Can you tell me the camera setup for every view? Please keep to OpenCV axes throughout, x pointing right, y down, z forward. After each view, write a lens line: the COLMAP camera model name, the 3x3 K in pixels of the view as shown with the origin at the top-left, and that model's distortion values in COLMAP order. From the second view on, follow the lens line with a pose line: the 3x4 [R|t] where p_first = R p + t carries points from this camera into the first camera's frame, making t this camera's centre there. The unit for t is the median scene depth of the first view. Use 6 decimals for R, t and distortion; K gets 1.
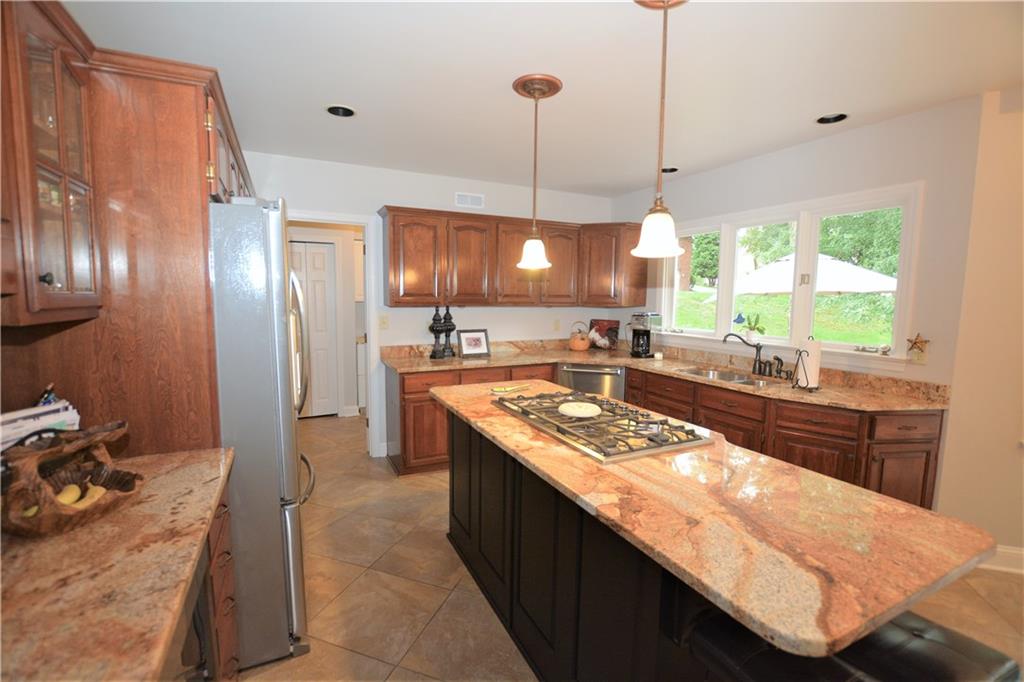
lens RADIAL K [[453.1, 0, 509.9], [0, 453.1, 338.7], [0, 0, 1]] dist [-0.021892, -0.000508]
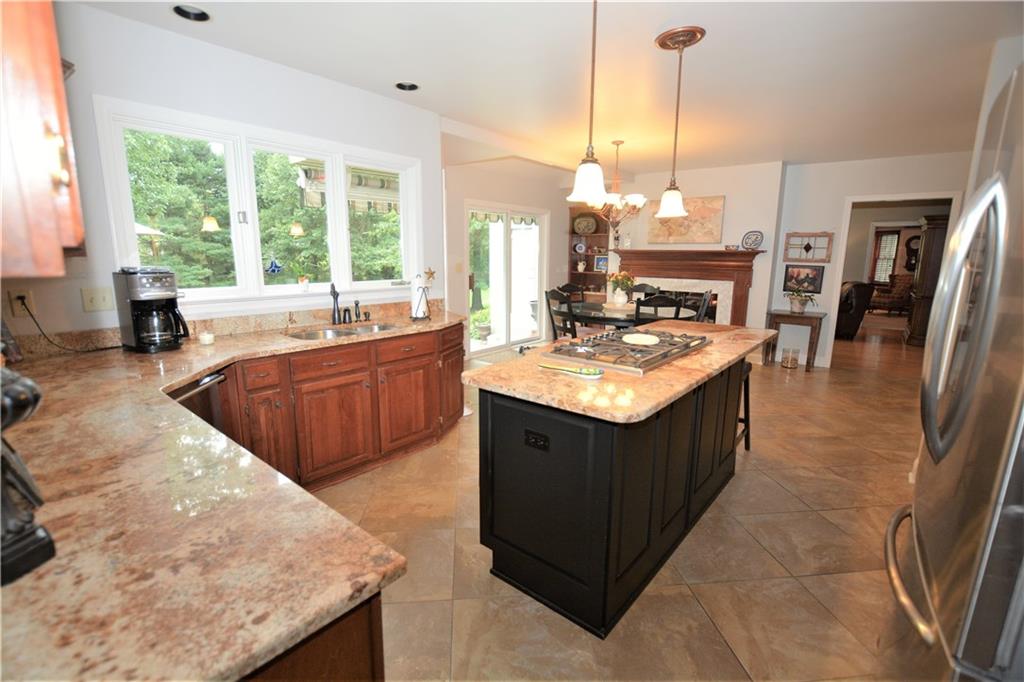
lens RADIAL K [[453.1, 0, 510.2], [0, 453.1, 342.6], [0, 0, 1]] dist [-0.021892, -0.000508]
pose [[-0.396903, -0.193944, 0.897136, -0.463808], [0.079552, 0.966475, 0.244128, -0.088451], [-0.914407, 0.168264, -0.368168, 1.061667]]
